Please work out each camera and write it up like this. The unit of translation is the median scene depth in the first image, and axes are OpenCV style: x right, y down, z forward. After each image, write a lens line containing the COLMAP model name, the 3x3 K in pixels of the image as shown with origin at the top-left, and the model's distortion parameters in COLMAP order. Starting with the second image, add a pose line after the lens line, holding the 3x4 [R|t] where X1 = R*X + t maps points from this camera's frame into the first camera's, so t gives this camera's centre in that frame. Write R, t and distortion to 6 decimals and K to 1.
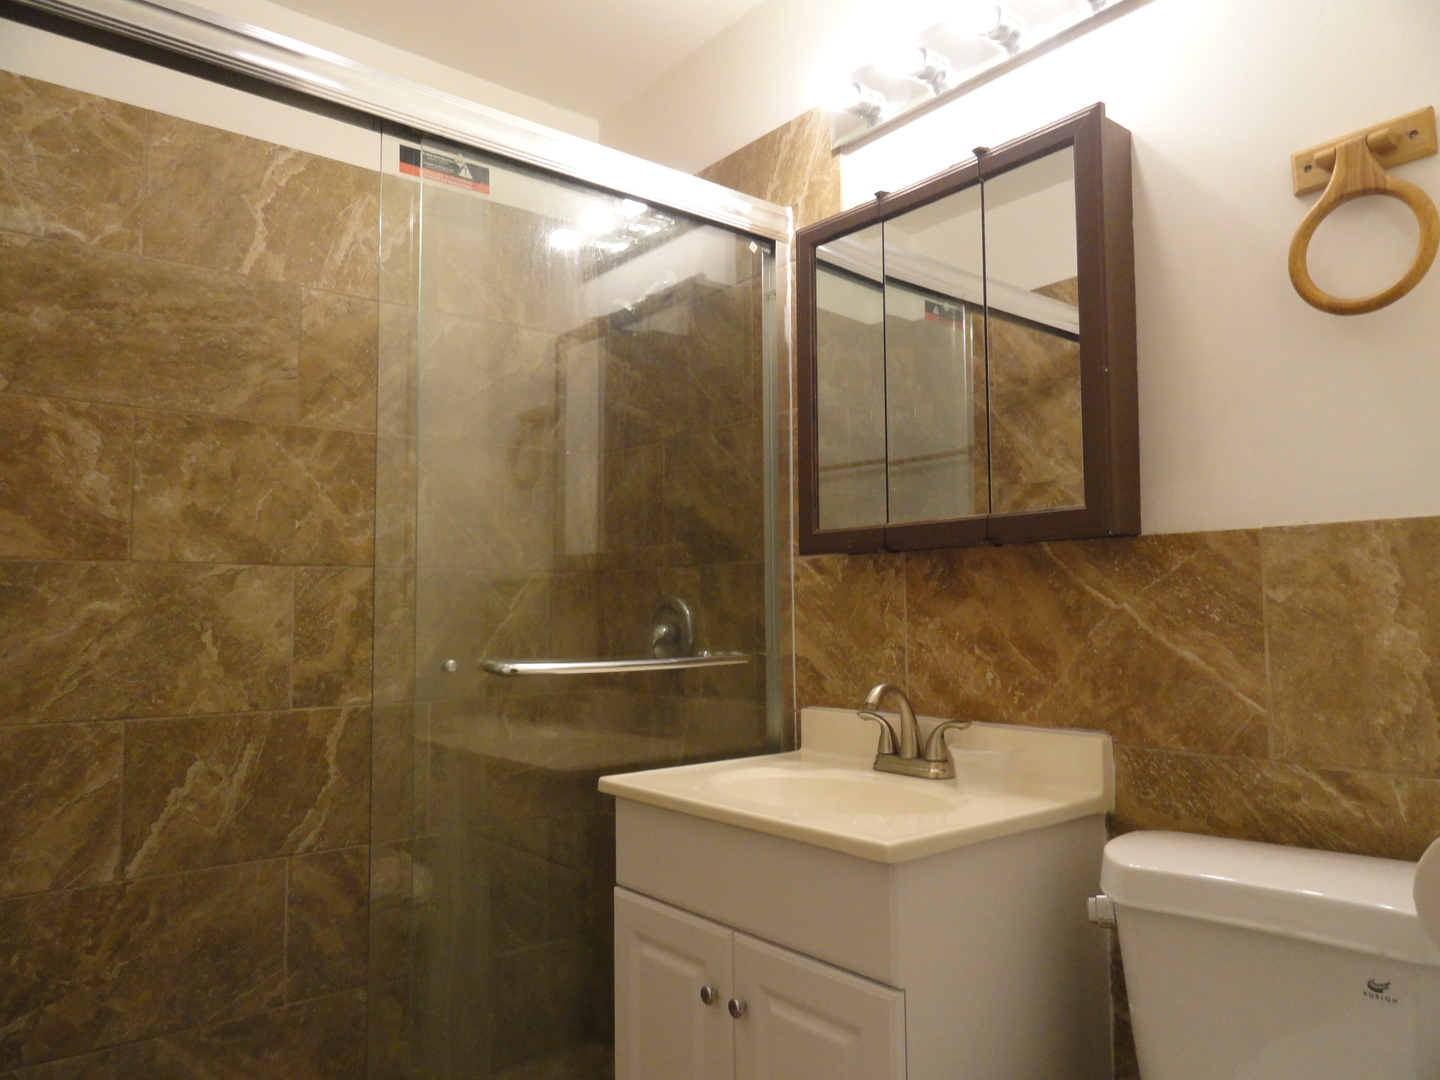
lens RADIAL K [[1003.3, 0, 723.6], [0, 1003.3, 543.8], [0, 0, 1]] dist [-0.004057, 0.002708]
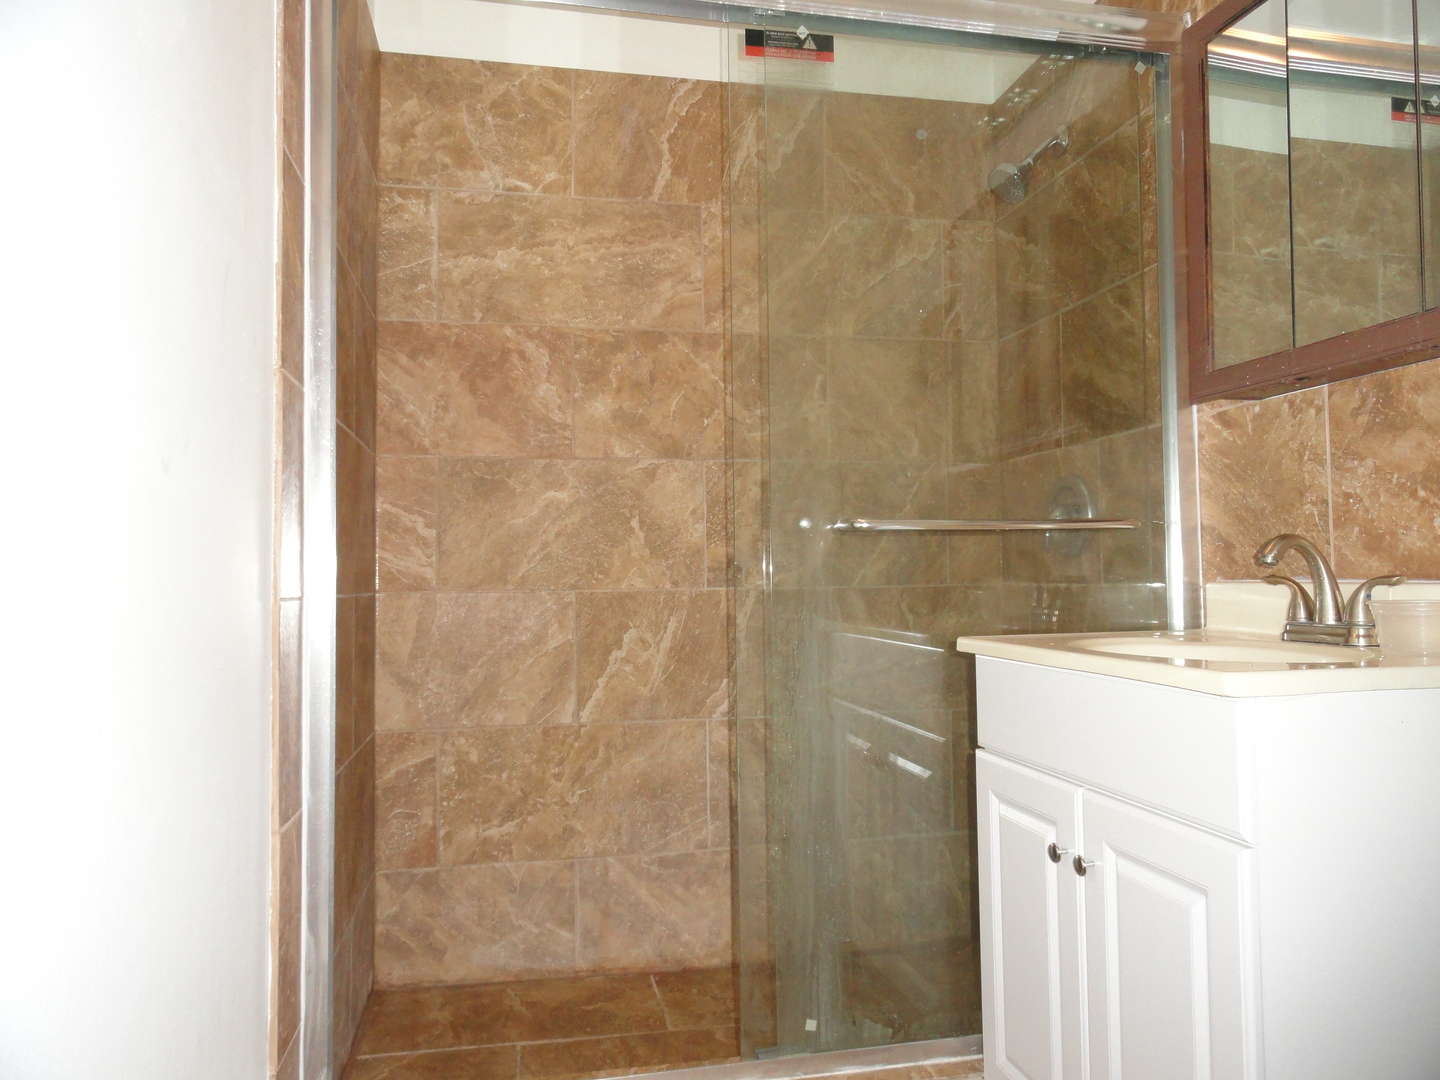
lens RADIAL K [[1003.3, 0, 725.9], [0, 1003.3, 546.0], [0, 0, 1]] dist [-0.004057, 0.002708]
pose [[0.889028, -0.016966, -0.457539, 0.104771], [0.036916, 0.998716, 0.034697, 0.085083], [0.456363, -0.047737, 0.888512, 0.023747]]
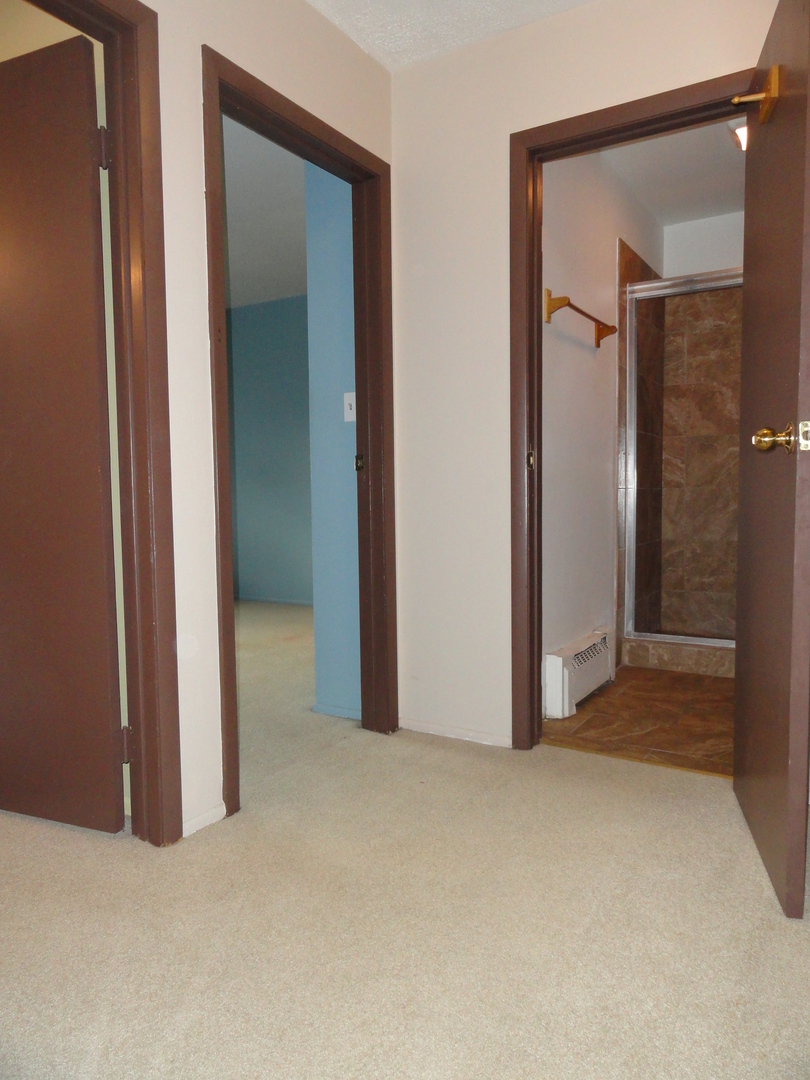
lens RADIAL K [[752.5, 0, 404.8], [0, 752.5, 538.6], [0, 0, 1]] dist [-0.004057, 0.002708]
pose [[0.321867, 0.061327, -0.944797, 1.145024], [0.078247, 0.992763, 0.091097, 0.044504], [0.943546, -0.103248, 0.314739, -0.625239]]
